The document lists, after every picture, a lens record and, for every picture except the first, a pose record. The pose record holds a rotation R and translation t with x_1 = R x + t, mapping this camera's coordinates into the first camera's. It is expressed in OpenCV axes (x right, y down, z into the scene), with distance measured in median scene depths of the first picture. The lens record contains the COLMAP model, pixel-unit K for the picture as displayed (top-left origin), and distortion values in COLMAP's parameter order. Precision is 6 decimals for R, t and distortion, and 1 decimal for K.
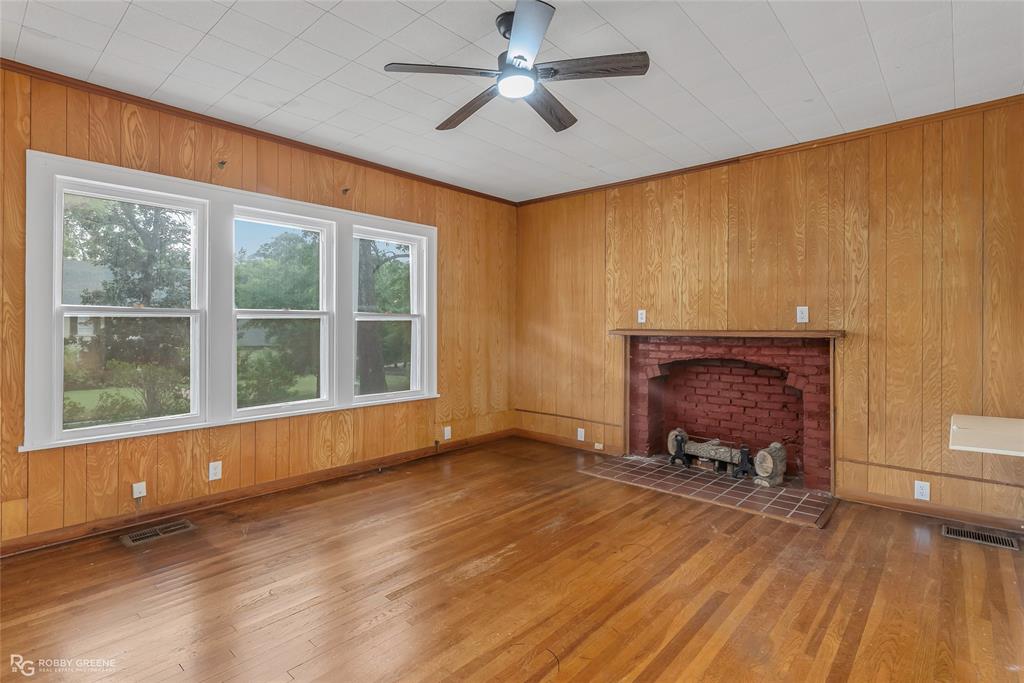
lens RADIAL K [[503.5, 0, 511.1], [0, 503.5, 334.3], [0, 0, 1]] dist [0.000701, -0.000009]
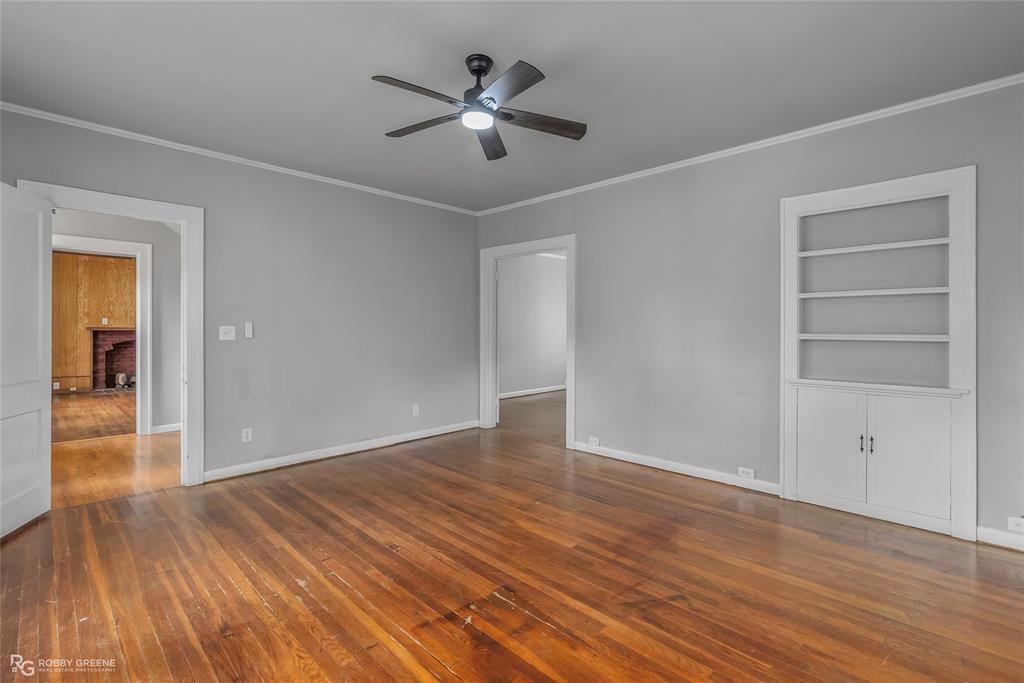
lens RADIAL K [[468.9, 0, 514.0], [0, 468.9, 332.6], [0, 0, 1]] dist [0.002885, 0.000052]
pose [[0.041999, -0.018398, 0.998948, -1.557394], [0.002682, 0.999829, 0.018302, -0.019221], [-0.999114, 0.001911, 0.042042, -0.749180]]
